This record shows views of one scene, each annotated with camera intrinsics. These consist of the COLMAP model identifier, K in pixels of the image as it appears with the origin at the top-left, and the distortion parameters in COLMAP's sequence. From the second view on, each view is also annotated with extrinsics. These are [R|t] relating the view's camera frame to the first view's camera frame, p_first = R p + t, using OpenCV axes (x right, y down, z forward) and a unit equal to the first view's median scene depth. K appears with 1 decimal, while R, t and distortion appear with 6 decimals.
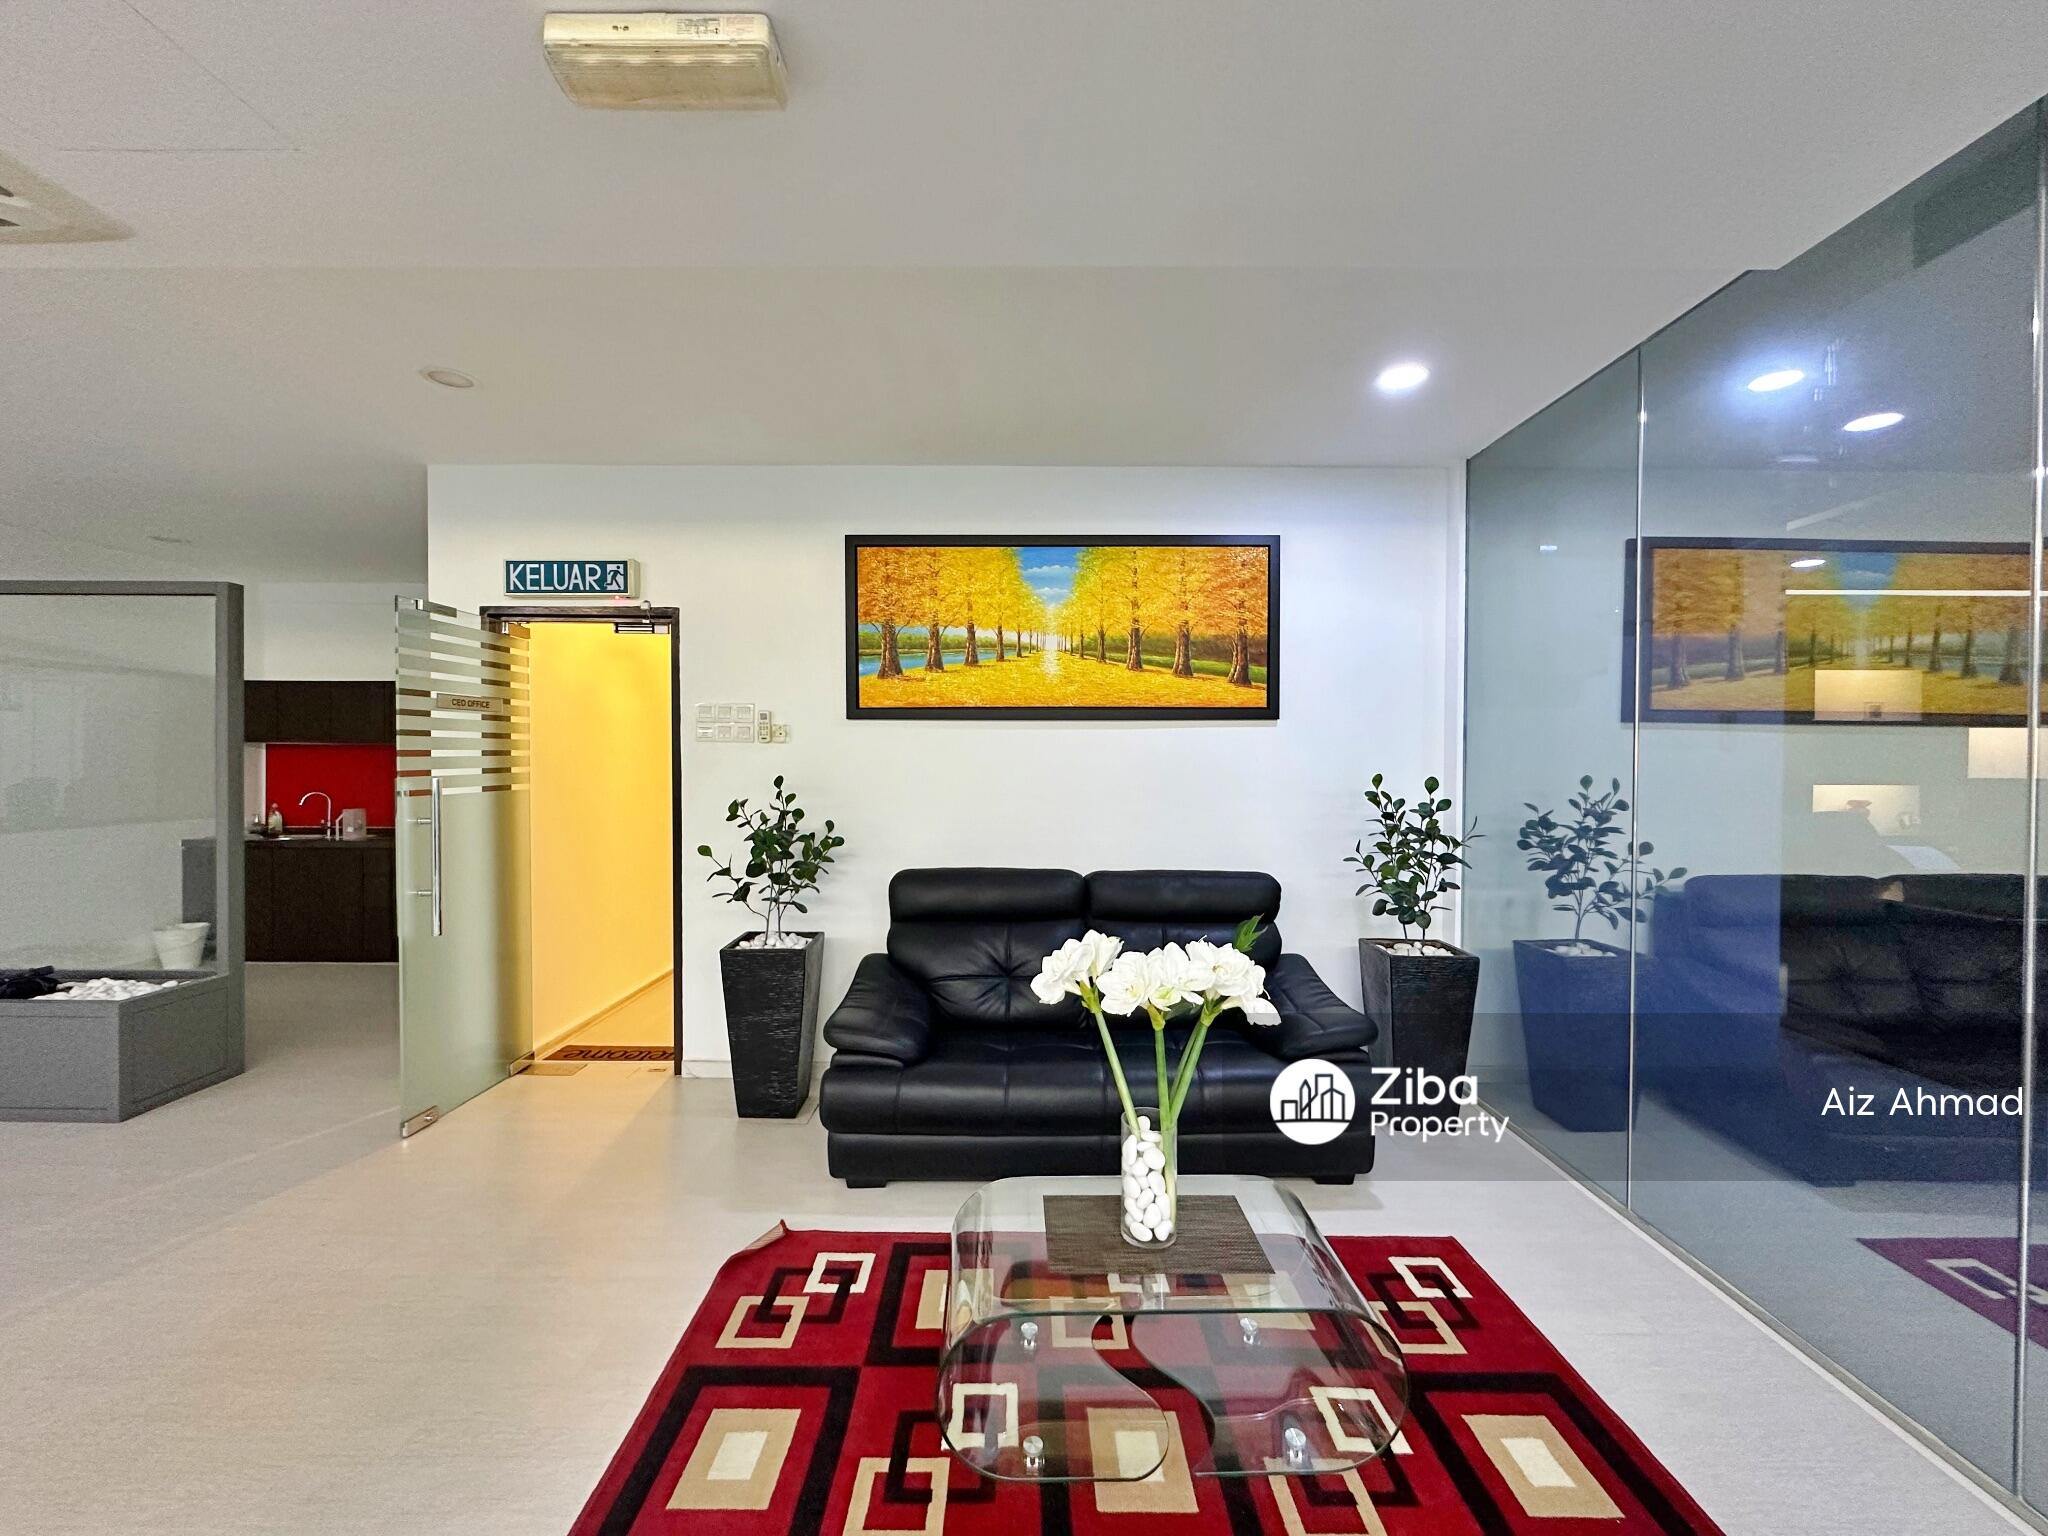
lens RADIAL K [[822.3, 0, 1028.6], [0, 822.3, 766.9], [0, 0, 1]] dist [-0.003539, 0.000048]
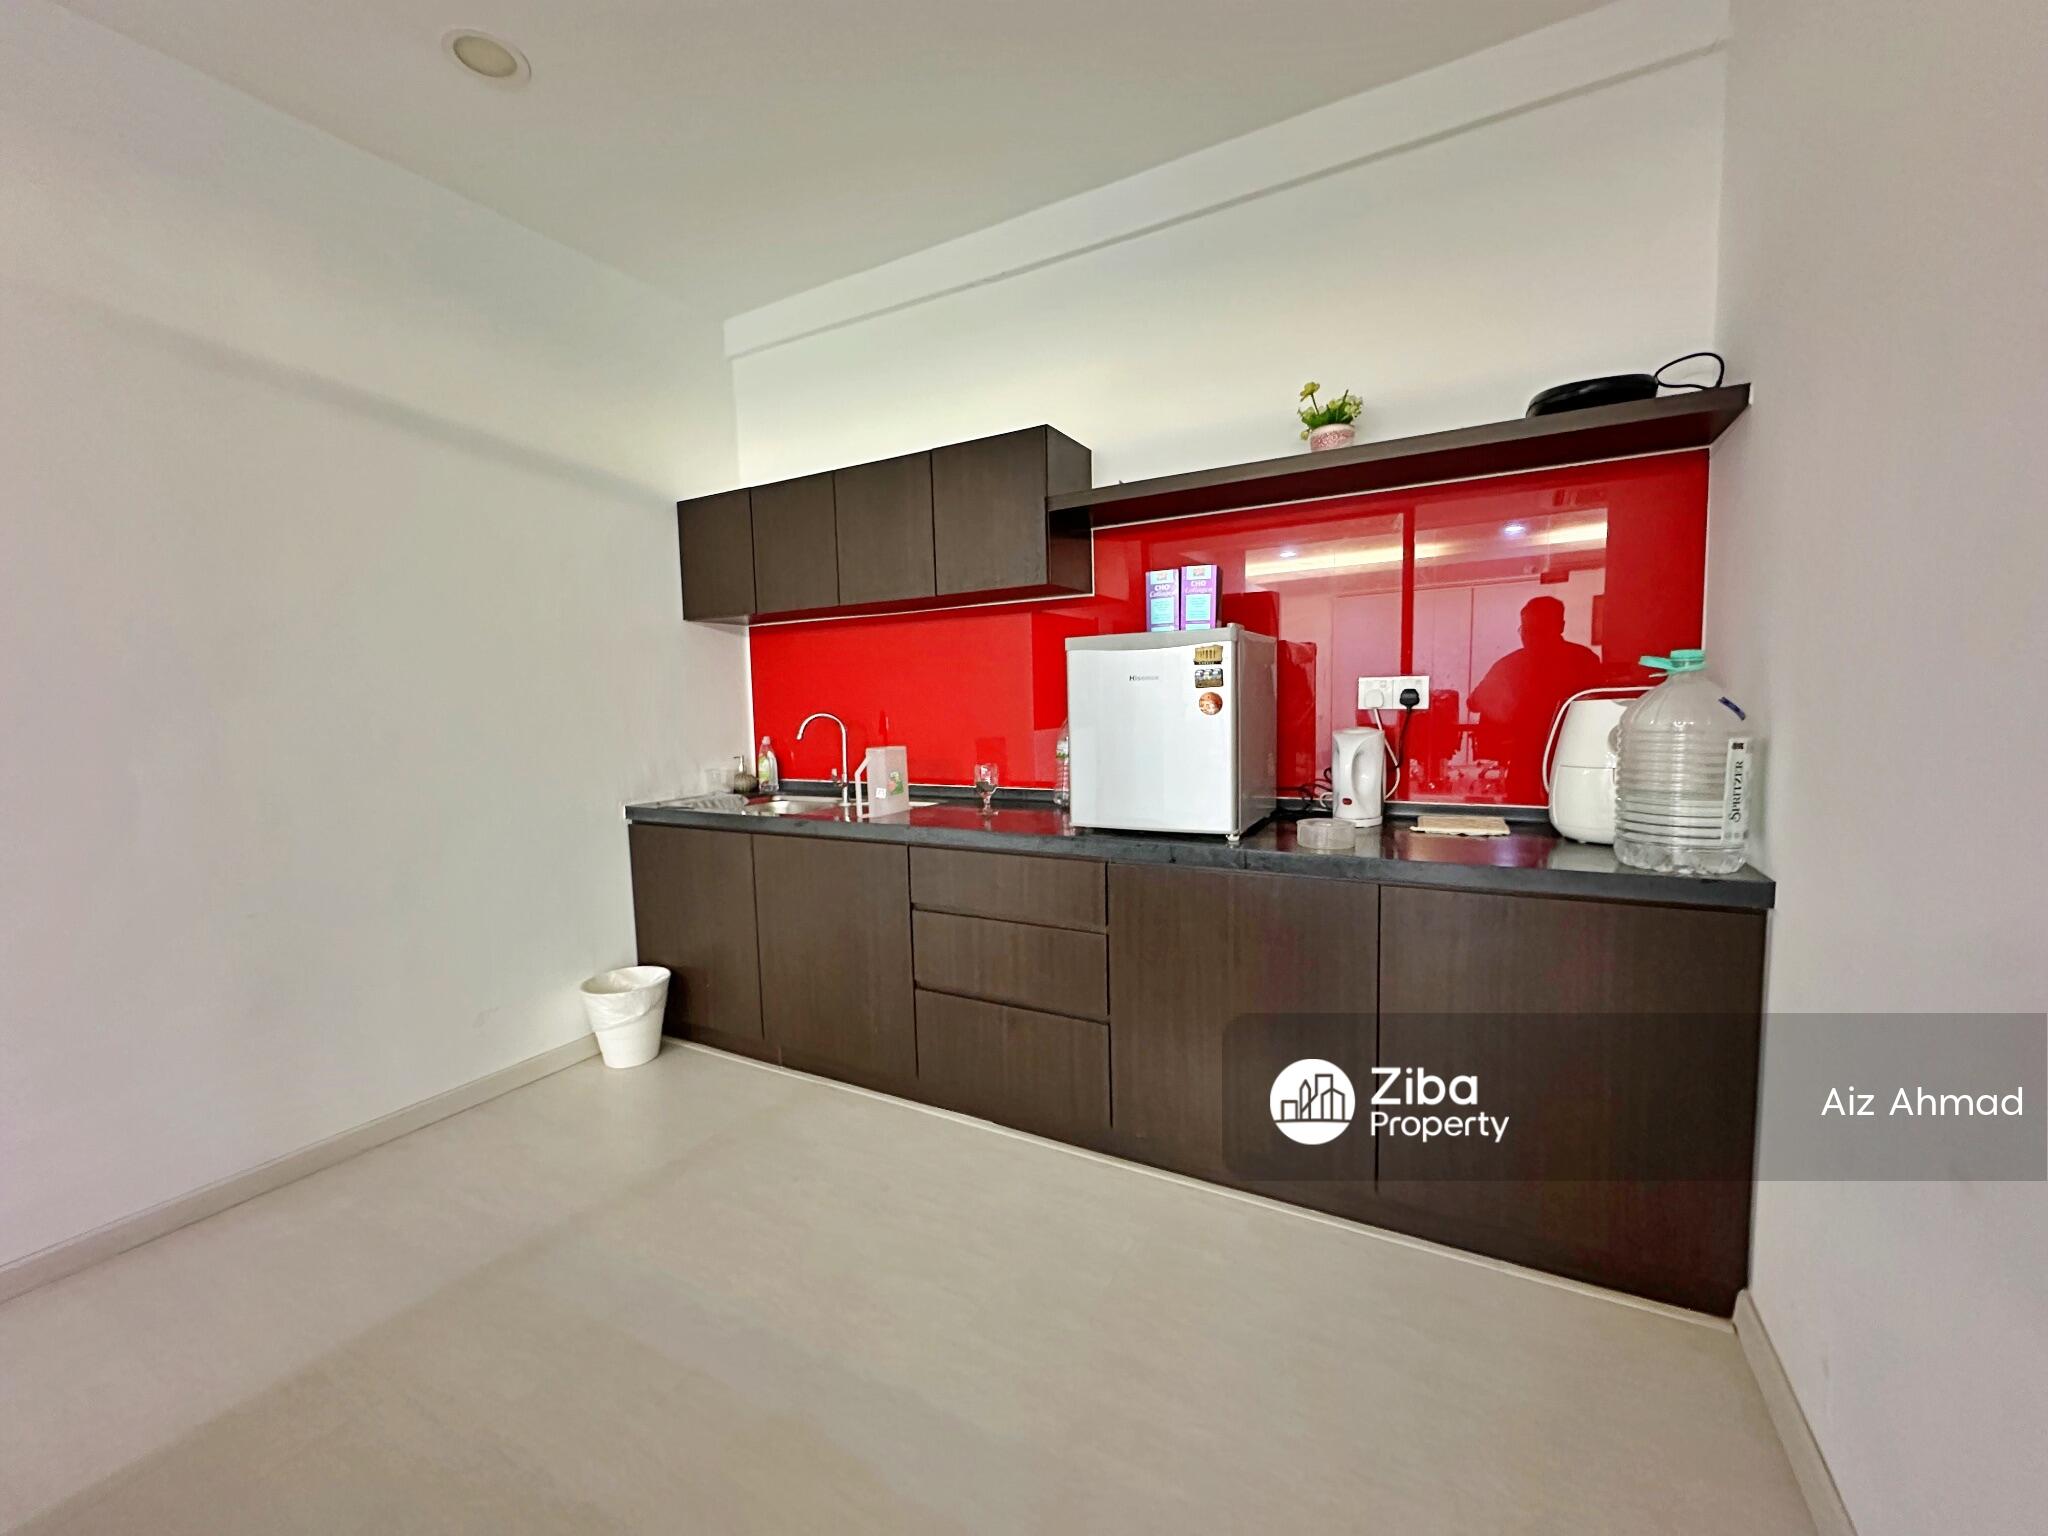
lens RADIAL K [[822.3, 0, 1019.6], [0, 822.3, 769.8], [0, 0, 1]] dist [-0.003539, 0.000048]
pose [[0.872851, 0.011290, -0.487857, -0.718407], [0.030531, 0.996510, 0.077687, 0.041780], [0.487031, -0.082704, 0.869460, 0.858331]]
